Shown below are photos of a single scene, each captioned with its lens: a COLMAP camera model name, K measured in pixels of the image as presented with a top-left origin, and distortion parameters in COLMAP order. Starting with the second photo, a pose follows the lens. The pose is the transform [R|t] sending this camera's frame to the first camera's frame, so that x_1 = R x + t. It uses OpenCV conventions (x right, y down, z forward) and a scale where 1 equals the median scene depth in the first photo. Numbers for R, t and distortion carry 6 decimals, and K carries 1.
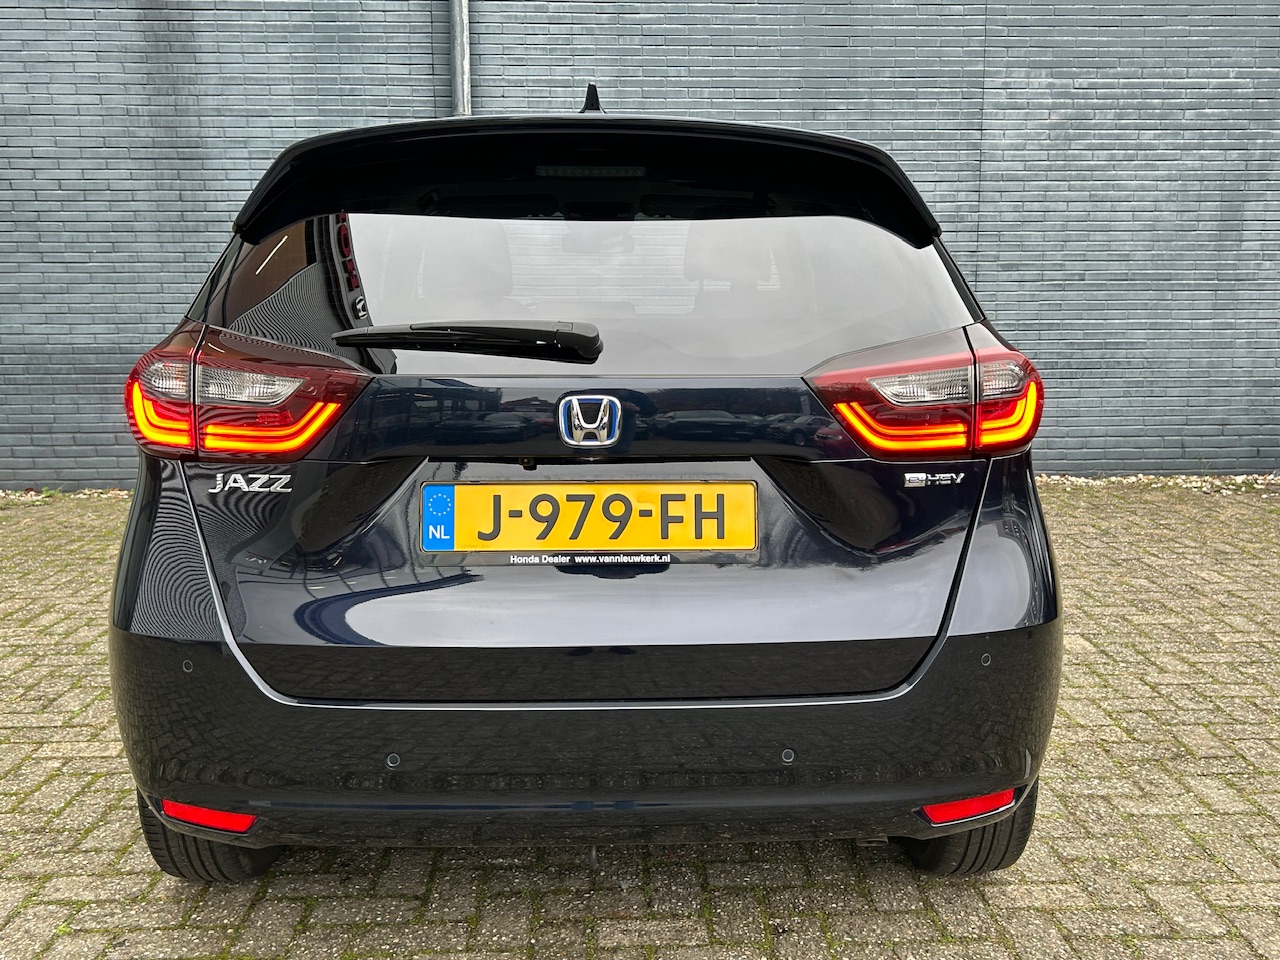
lens RADIAL K [[1260.2, 0, 649.3], [0, 1260.2, 483.7], [0, 0, 1]] dist [-0.003553, 0.021285]
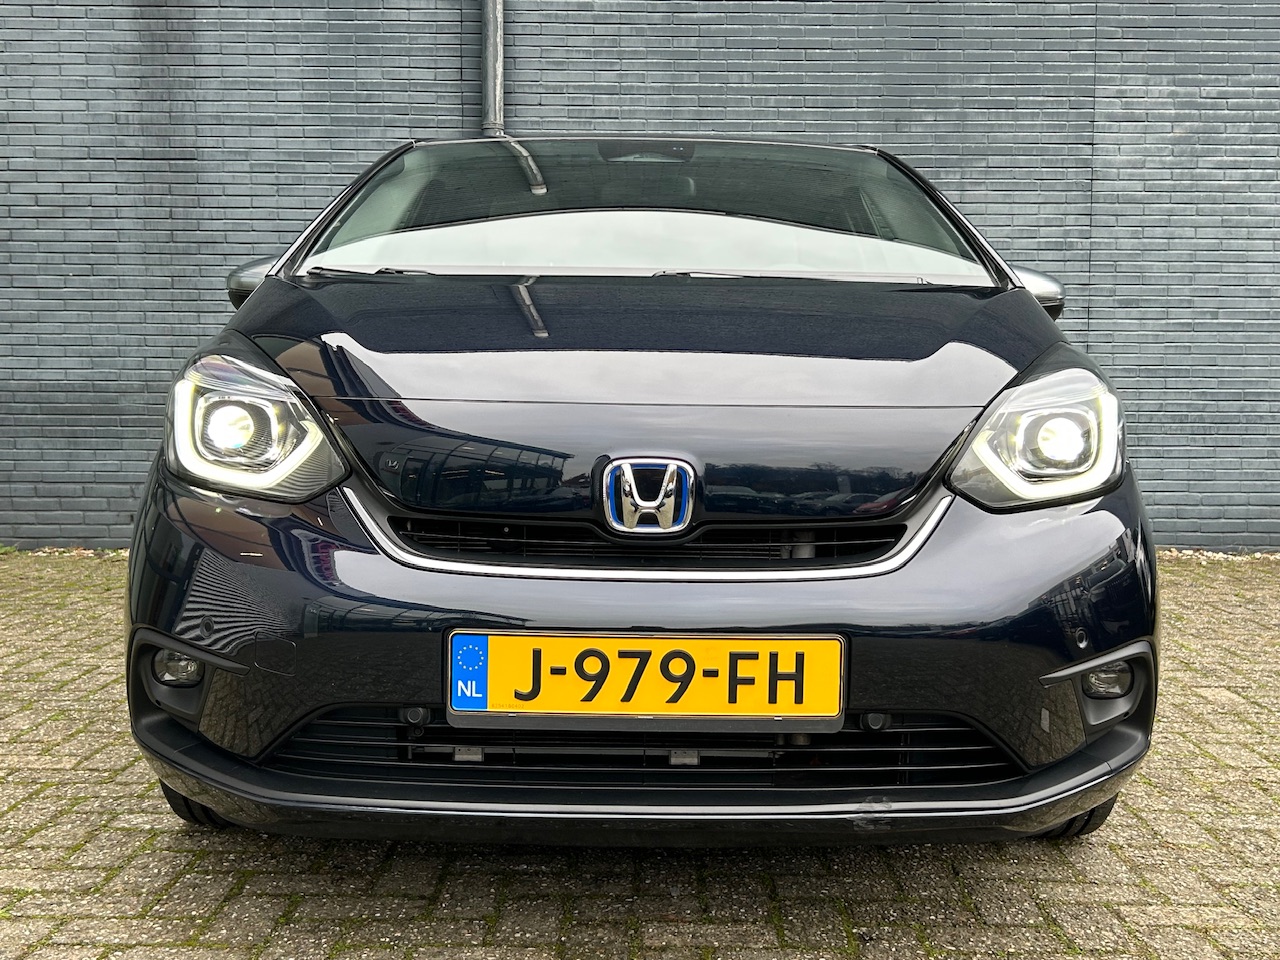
lens RADIAL K [[1478.2, 0, 640.0], [0, 1478.2, 480.0], [0, 0, 1]] dist [0.020530, -0.039515]
pose [[0.999158, 0.012842, -0.038968, -0.006228], [-0.016617, 0.995034, -0.098143, 0.109433], [0.037514, 0.098708, 0.994409, 0.010206]]
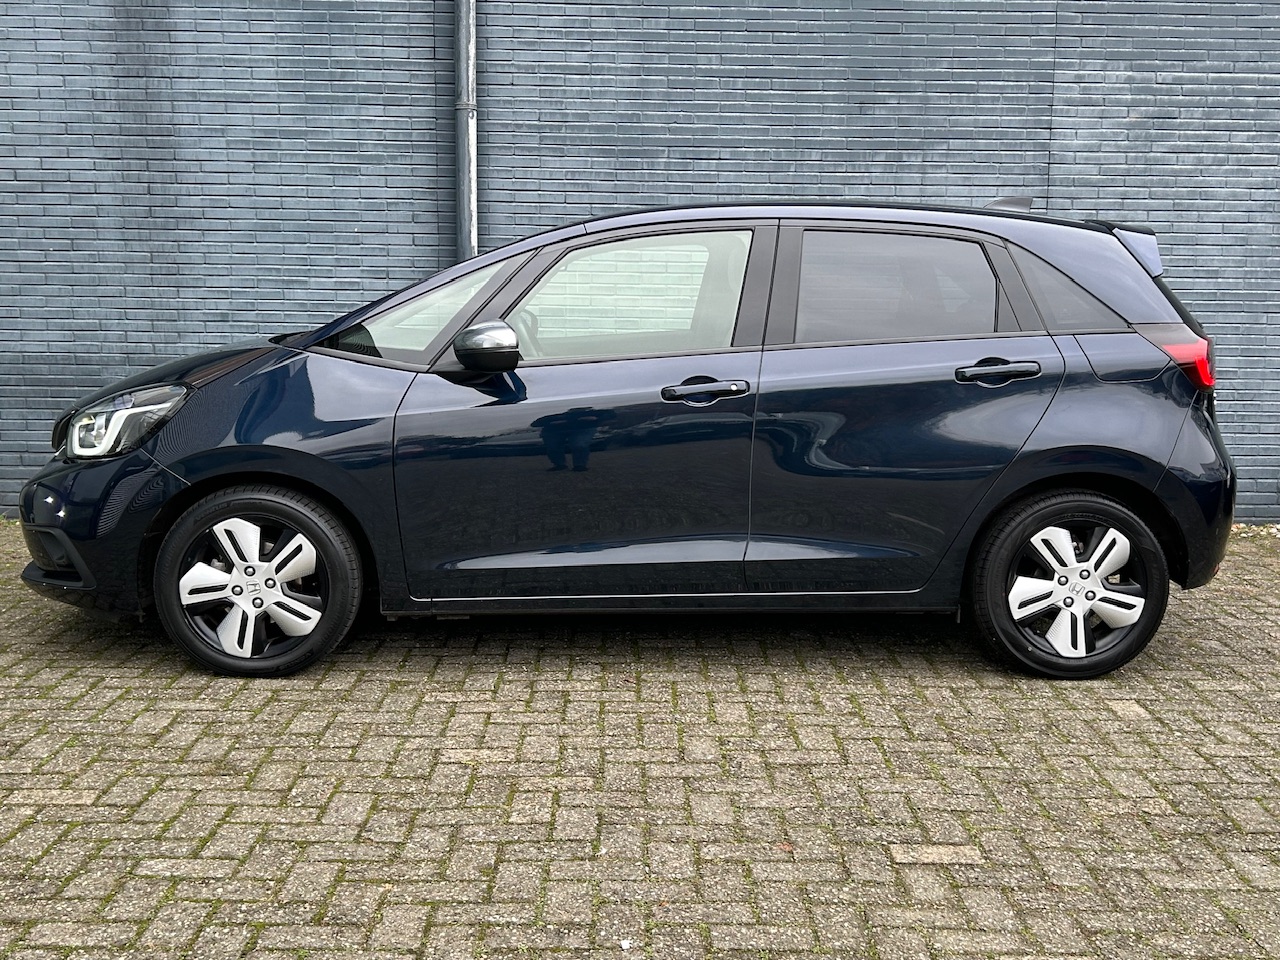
lens RADIAL K [[1509.5, 0, 647.7], [0, 1509.5, 473.7], [0, 0, 1]] dist [0.028126, -0.051869]
pose [[0.999671, 0.018879, -0.017384, 0.008040], [-0.019355, 0.999430, -0.027658, -0.008092], [0.016852, 0.027985, 0.999466, -0.126920]]
